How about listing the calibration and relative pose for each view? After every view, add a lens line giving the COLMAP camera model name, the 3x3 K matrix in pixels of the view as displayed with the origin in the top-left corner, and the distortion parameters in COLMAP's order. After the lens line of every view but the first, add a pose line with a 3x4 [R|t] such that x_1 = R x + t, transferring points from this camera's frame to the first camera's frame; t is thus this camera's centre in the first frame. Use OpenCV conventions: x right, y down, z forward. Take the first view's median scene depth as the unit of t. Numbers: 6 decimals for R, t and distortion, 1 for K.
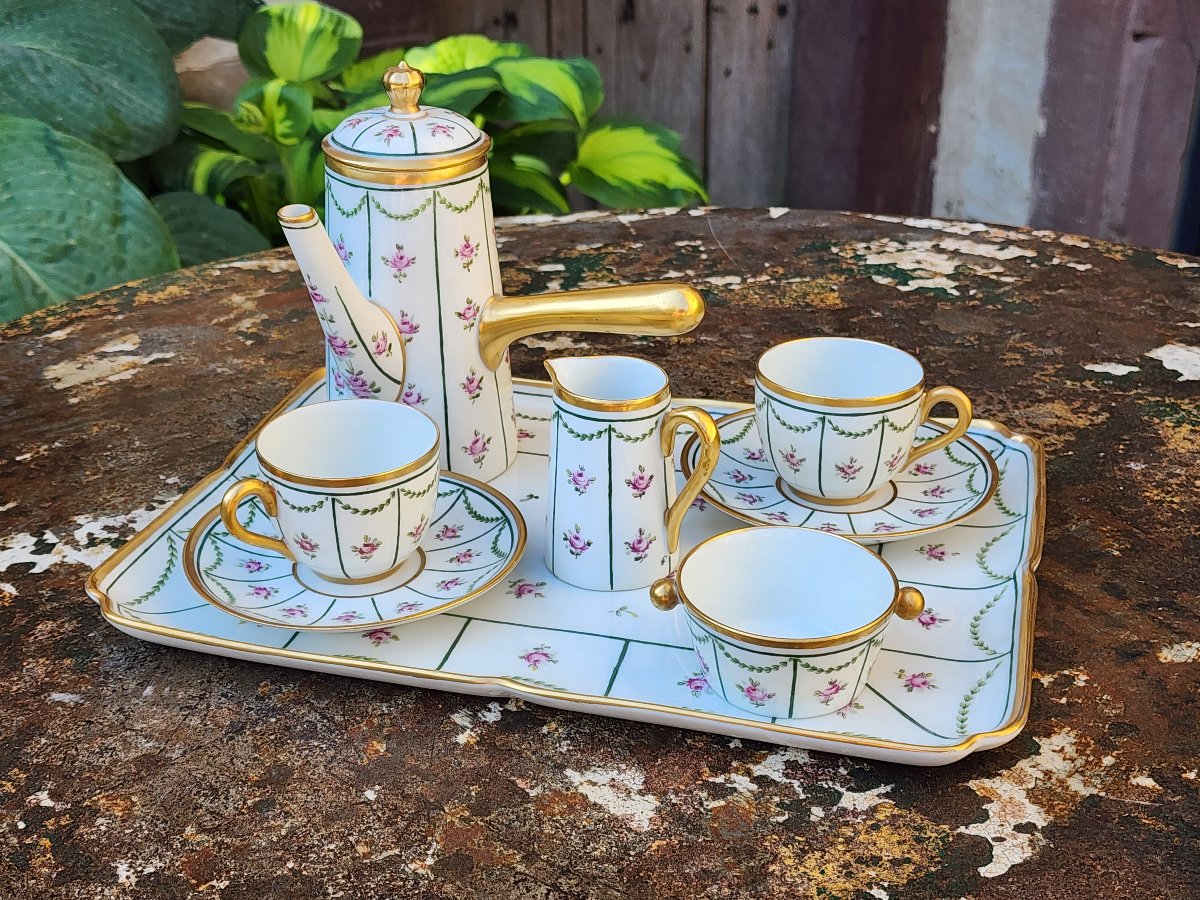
lens RADIAL K [[1417.7, 0, 529.4], [0, 1417.7, 450.2], [0, 0, 1]] dist [0.056167, -0.074031]
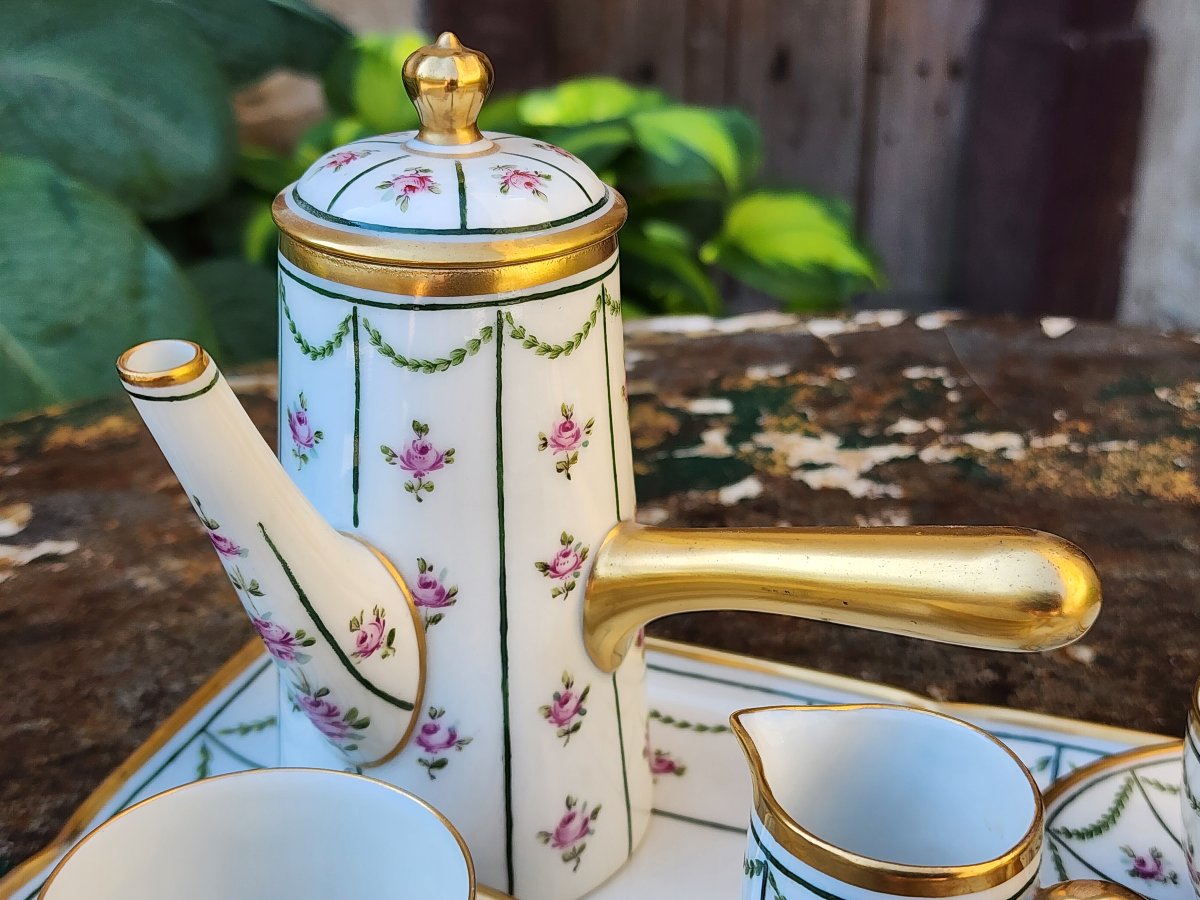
lens RADIAL K [[1417.7, 0, 529.4], [0, 1417.7, 450.2], [0, 0, 1]] dist [0.056167, -0.074031]
pose [[0.995605, 0.044114, -0.082610, -0.016194], [-0.047713, 0.997973, -0.042107, -0.109792], [0.080585, 0.045864, 0.995692, 0.504980]]
